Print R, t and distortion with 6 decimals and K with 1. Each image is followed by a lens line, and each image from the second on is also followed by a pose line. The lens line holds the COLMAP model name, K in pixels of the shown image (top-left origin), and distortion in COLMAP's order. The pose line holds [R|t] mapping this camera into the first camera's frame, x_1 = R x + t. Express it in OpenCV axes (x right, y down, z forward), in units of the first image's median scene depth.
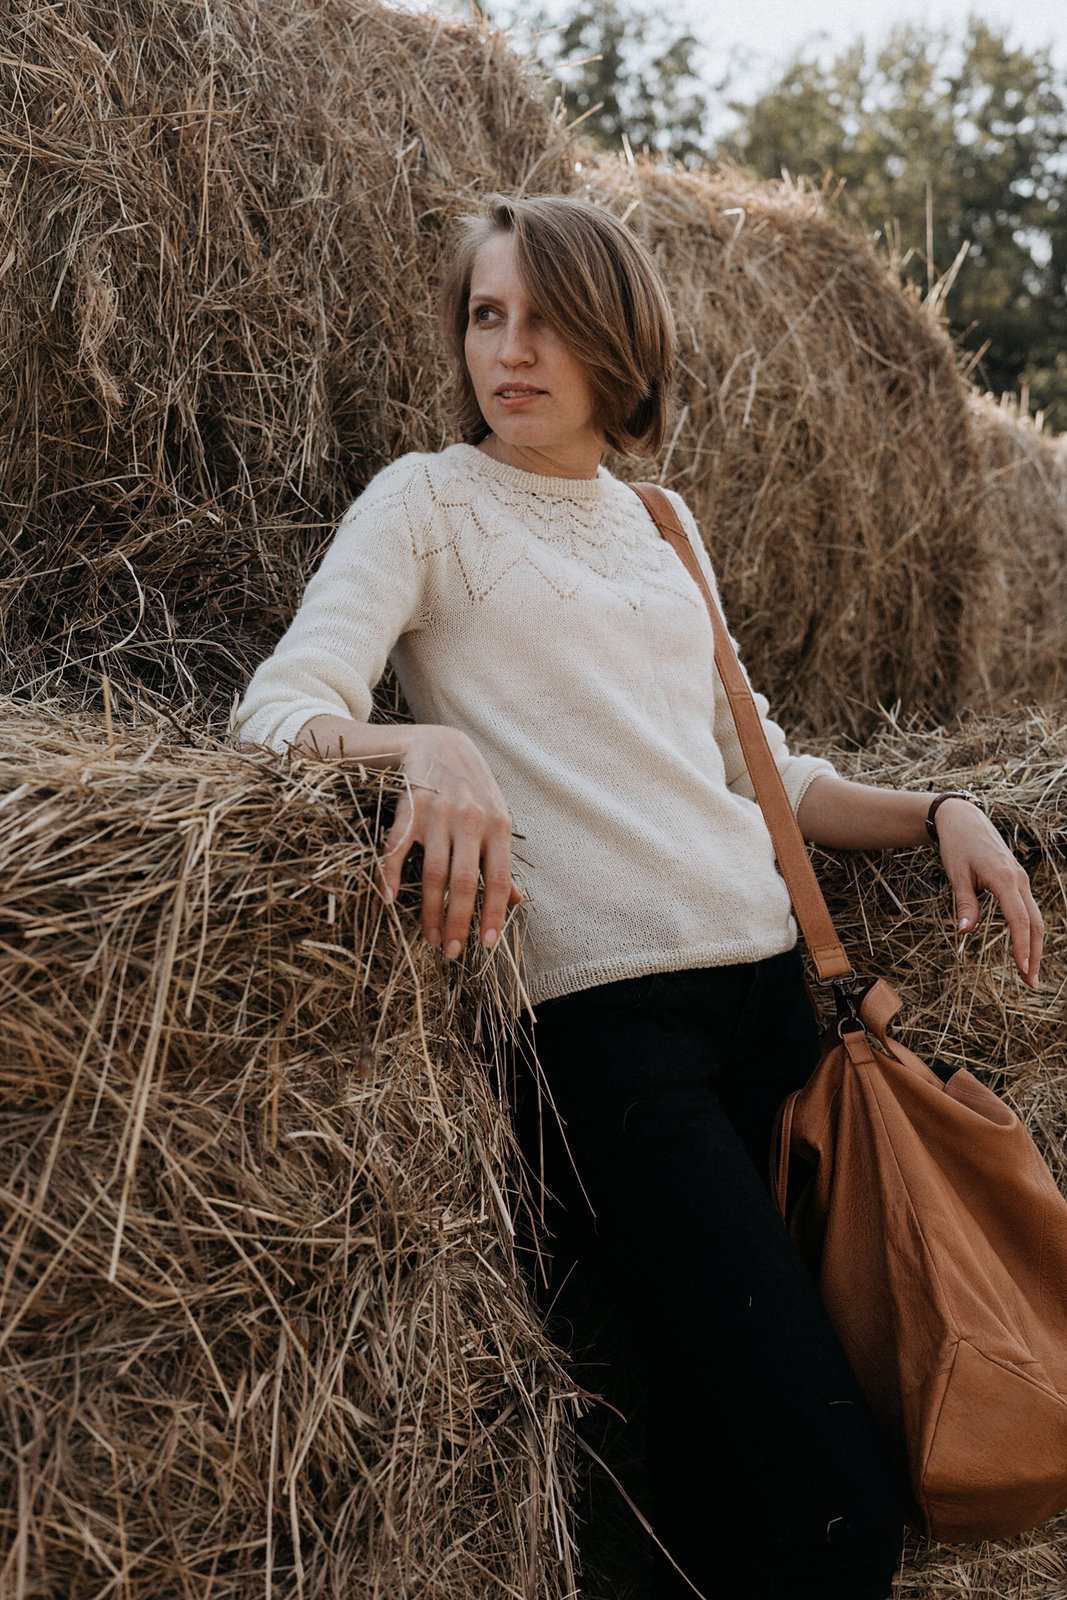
lens RADIAL K [[2481.0, 0, 533.5], [0, 2481.0, 800.0], [0, 0, 1]] dist [-0.015279, 0.021269]
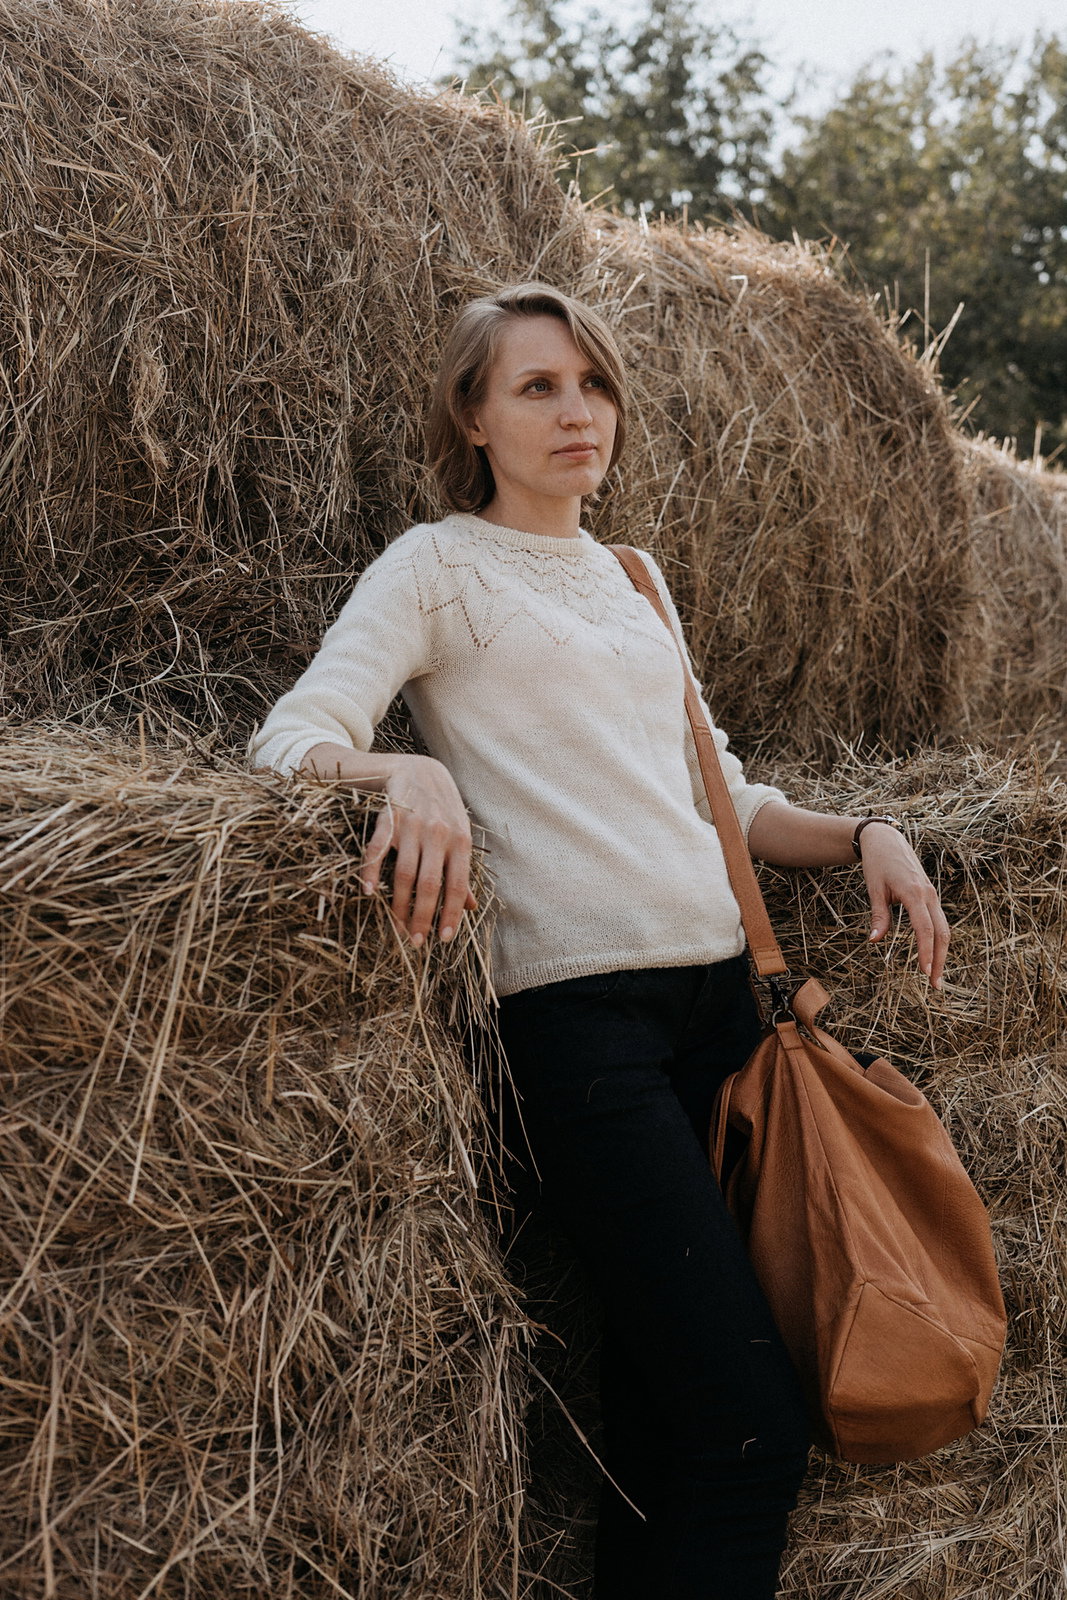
lens RADIAL K [[2481.0, 0, 533.5], [0, 2481.0, 800.0], [0, 0, 1]] dist [-0.015279, 0.021269]
pose [[0.999383, 0.025921, -0.023701, 0.037336], [-0.025910, 0.999664, 0.000768, -0.009650], [0.023713, -0.000153, 0.999719, -0.158837]]
